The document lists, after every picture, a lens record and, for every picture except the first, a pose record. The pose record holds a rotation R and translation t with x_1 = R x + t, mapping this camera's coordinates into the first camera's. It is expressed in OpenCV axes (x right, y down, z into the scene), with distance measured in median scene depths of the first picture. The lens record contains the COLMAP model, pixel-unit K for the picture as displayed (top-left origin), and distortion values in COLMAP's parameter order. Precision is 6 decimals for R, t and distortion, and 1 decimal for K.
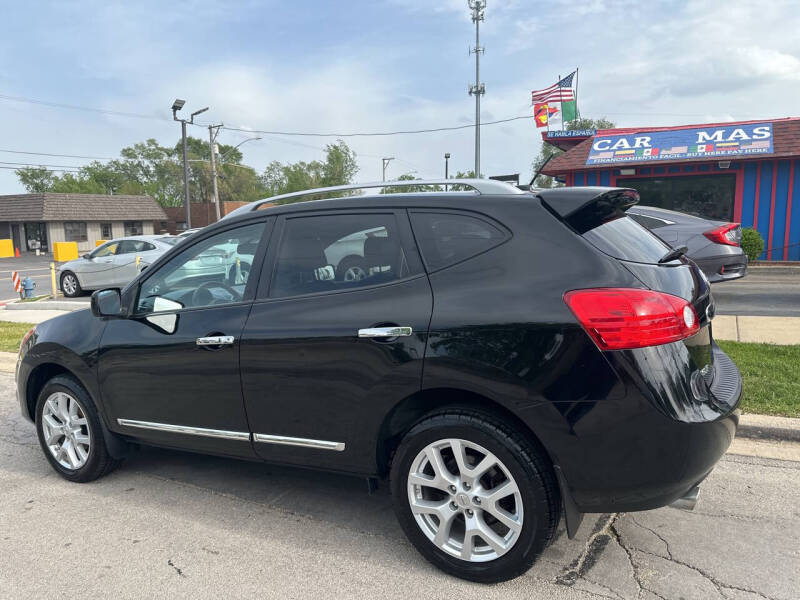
lens RADIAL K [[572.7, 0, 405.2], [0, 572.7, 299.6], [0, 0, 1]] dist [0.023383, -0.027594]
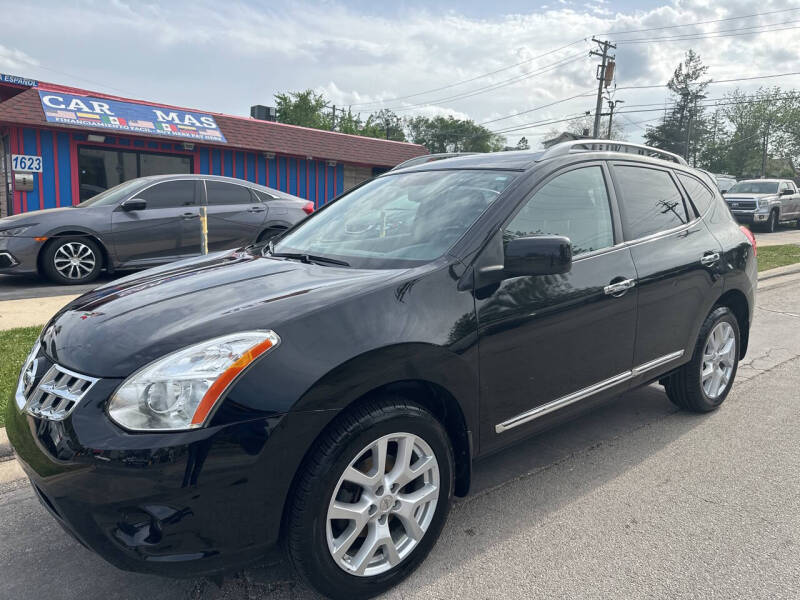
lens RADIAL K [[572.7, 0, 400.7], [0, 572.7, 303.3], [0, 0, 1]] dist [0.023383, -0.027594]
pose [[0.478097, -0.087092, 0.873978, -0.203439], [0.054904, 0.996089, 0.069226, 0.002299], [-0.876589, 0.014888, 0.481009, 0.140254]]
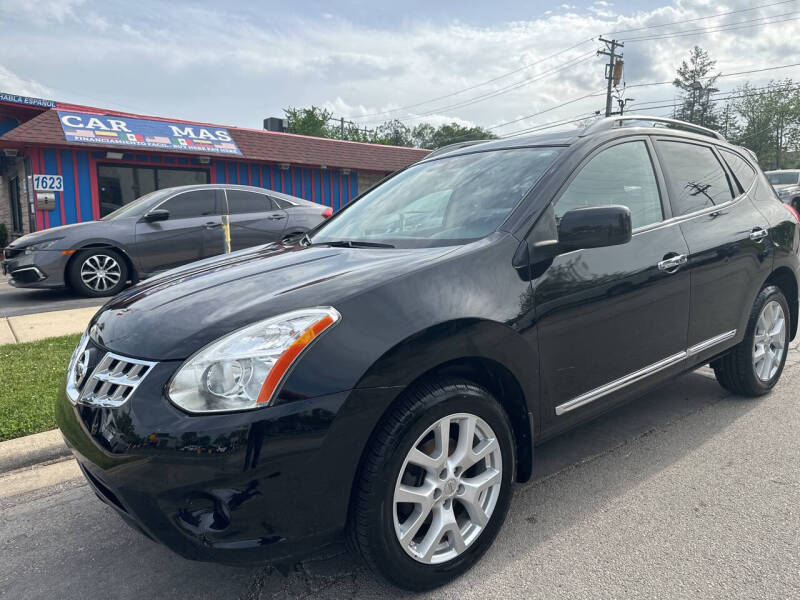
lens RADIAL K [[572.7, 0, 399.3], [0, 572.7, 302.8], [0, 0, 1]] dist [0.023383, -0.027594]
pose [[0.497858, -0.089908, 0.862585, -0.205119], [0.092653, 0.994433, 0.050174, 0.009821], [-0.862295, 0.054941, 0.503417, 0.152109]]
